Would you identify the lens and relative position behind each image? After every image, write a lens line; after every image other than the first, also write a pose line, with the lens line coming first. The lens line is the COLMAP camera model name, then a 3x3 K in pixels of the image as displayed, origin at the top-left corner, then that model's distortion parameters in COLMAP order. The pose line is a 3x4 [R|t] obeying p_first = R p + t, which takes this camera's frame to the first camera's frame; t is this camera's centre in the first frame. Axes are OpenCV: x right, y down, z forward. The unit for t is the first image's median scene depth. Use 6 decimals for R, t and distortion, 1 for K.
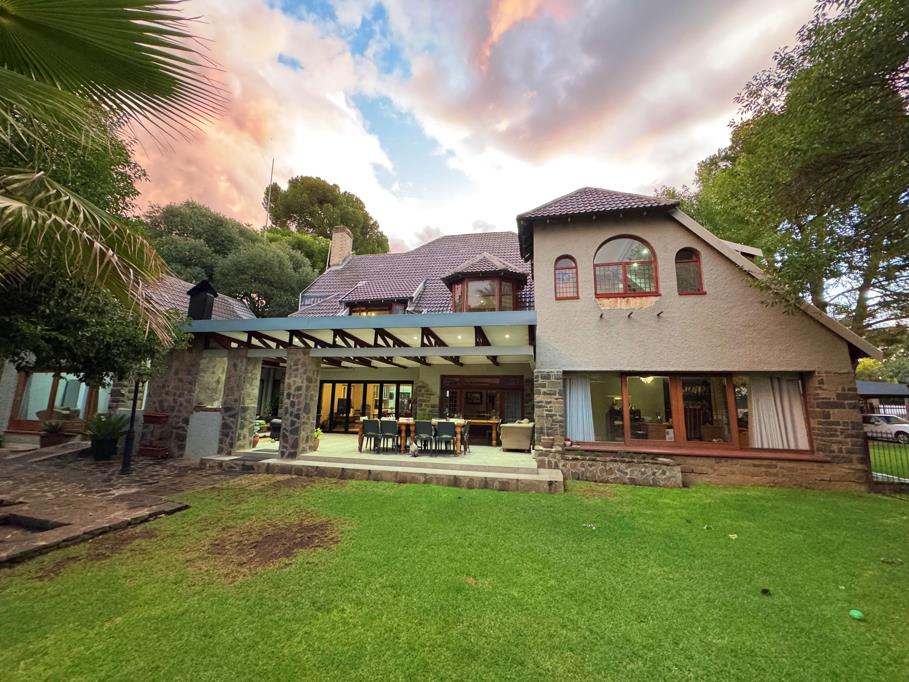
lens RADIAL K [[361.9, 0, 453.3], [0, 361.9, 342.2], [0, 0, 1]] dist [-0.002064, 0.000268]
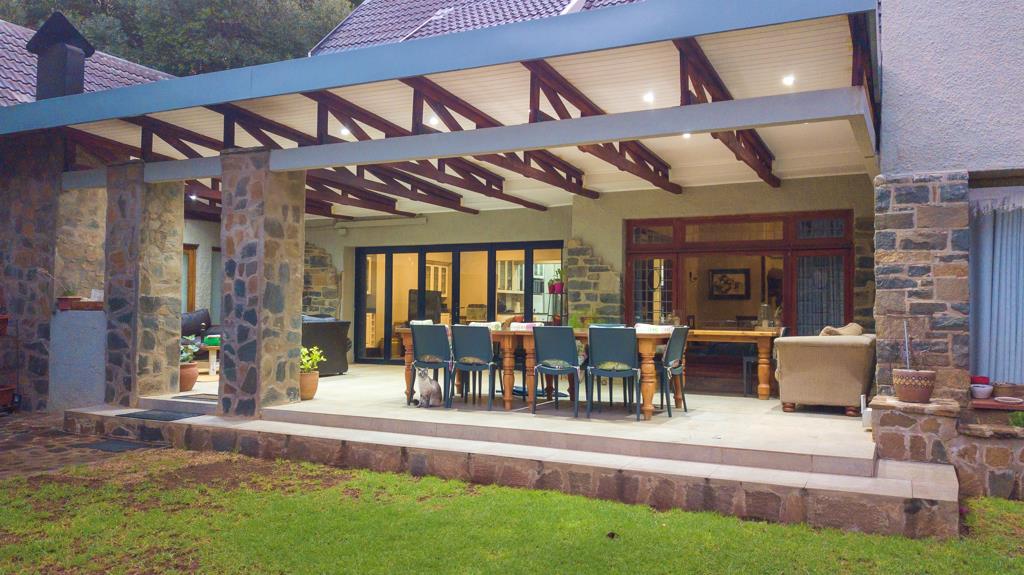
lens RADIAL K [[782.4, 0, 510.9], [0, 782.4, 289.2], [0, 0, 1]] dist [0.020582, -0.013082]
pose [[0.969080, -0.017573, -0.246119, 0.074877], [0.050862, 0.990266, 0.129560, 0.070105], [0.241446, -0.138072, 0.960541, 0.207501]]
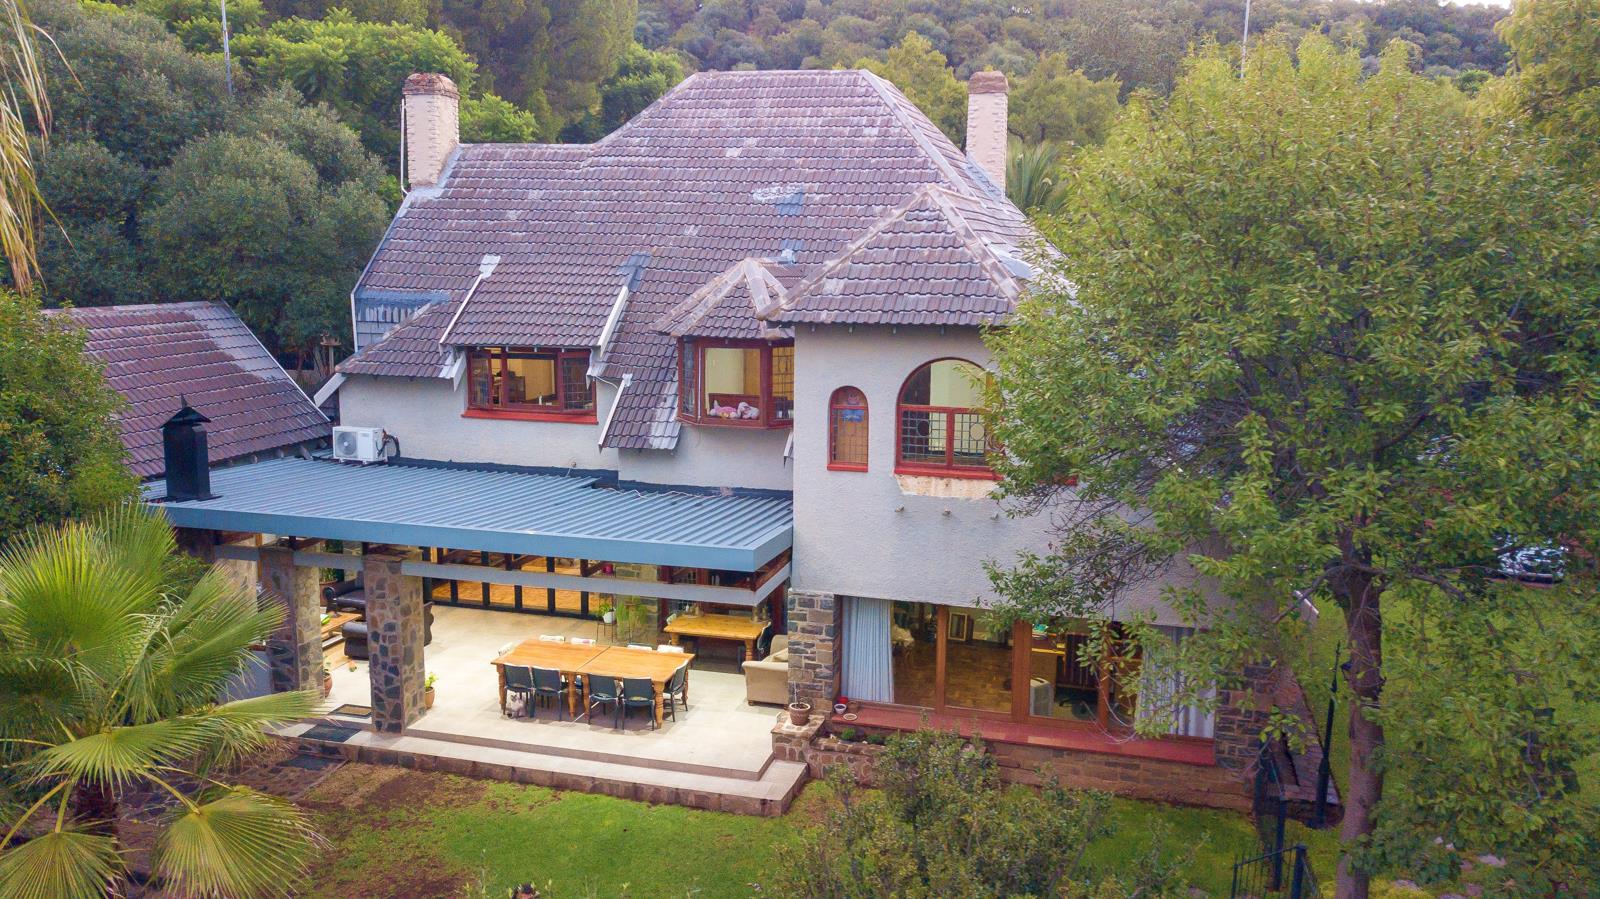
lens RADIAL K [[1222.5, 0, 797.2], [0, 1222.5, 448.8], [0, 0, 1]] dist [0.020582, -0.013082]
pose [[0.998302, -0.003718, -0.058138, 0.359212], [0.022481, 0.945251, 0.325570, -0.782501], [0.053745, -0.326324, 0.943729, -0.772599]]
